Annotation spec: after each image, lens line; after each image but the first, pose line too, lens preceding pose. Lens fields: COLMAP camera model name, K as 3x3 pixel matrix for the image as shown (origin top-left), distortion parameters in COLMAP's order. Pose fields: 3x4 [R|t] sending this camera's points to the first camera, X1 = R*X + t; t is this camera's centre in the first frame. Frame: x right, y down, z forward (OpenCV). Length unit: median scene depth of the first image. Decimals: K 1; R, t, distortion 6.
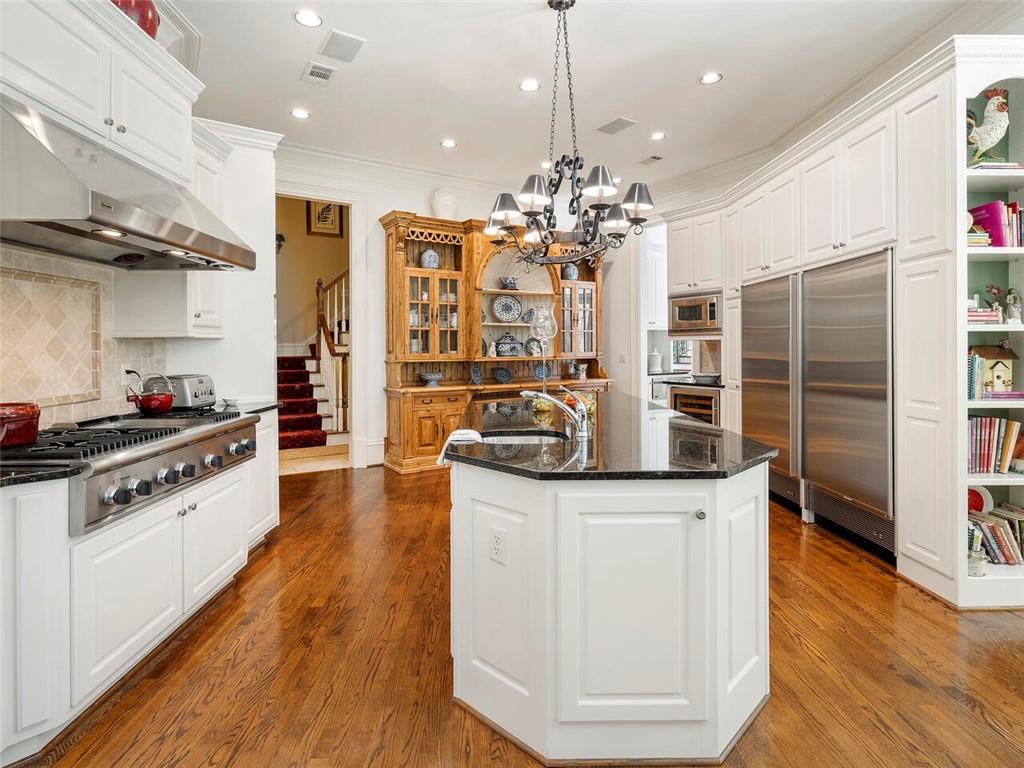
lens RADIAL K [[533.2, 0, 508.0], [0, 533.2, 348.6], [0, 0, 1]] dist [-0.005487, 0.005418]
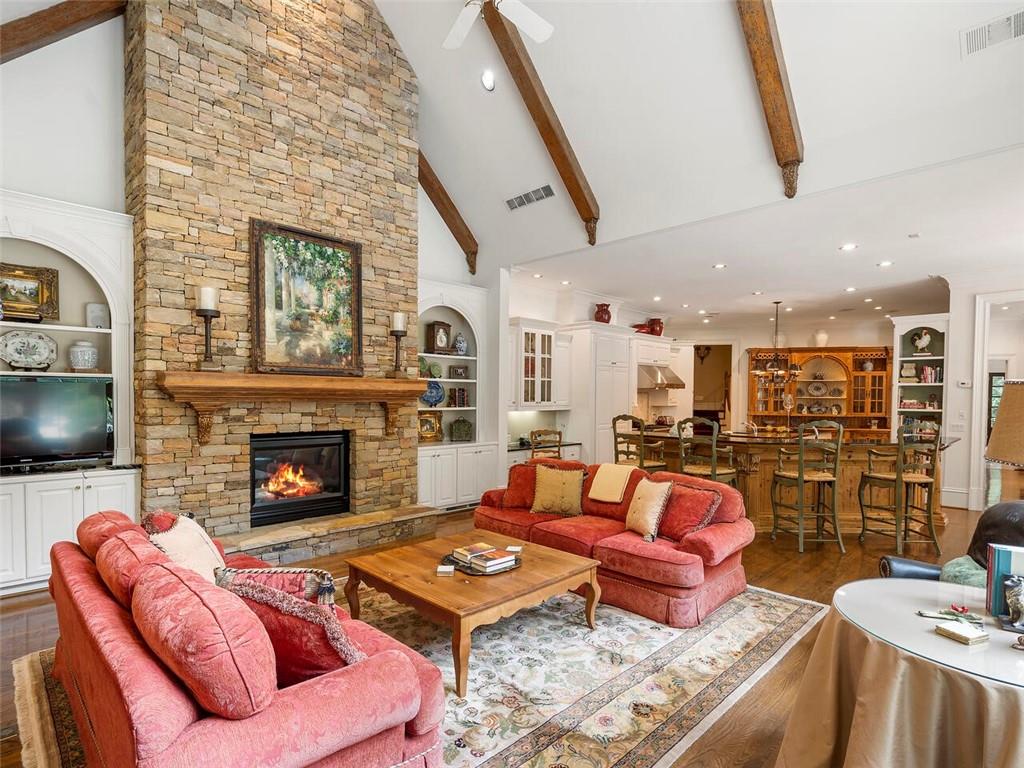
lens RADIAL K [[533.2, 0, 497.4], [0, 533.2, 412.9], [0, 0, 1]] dist [-0.005487, 0.005418]
pose [[0.675451, 0.032754, -0.736677, 1.276186], [-0.013684, 0.999398, 0.031888, -0.069855], [0.737278, -0.011458, 0.675493, -2.285071]]
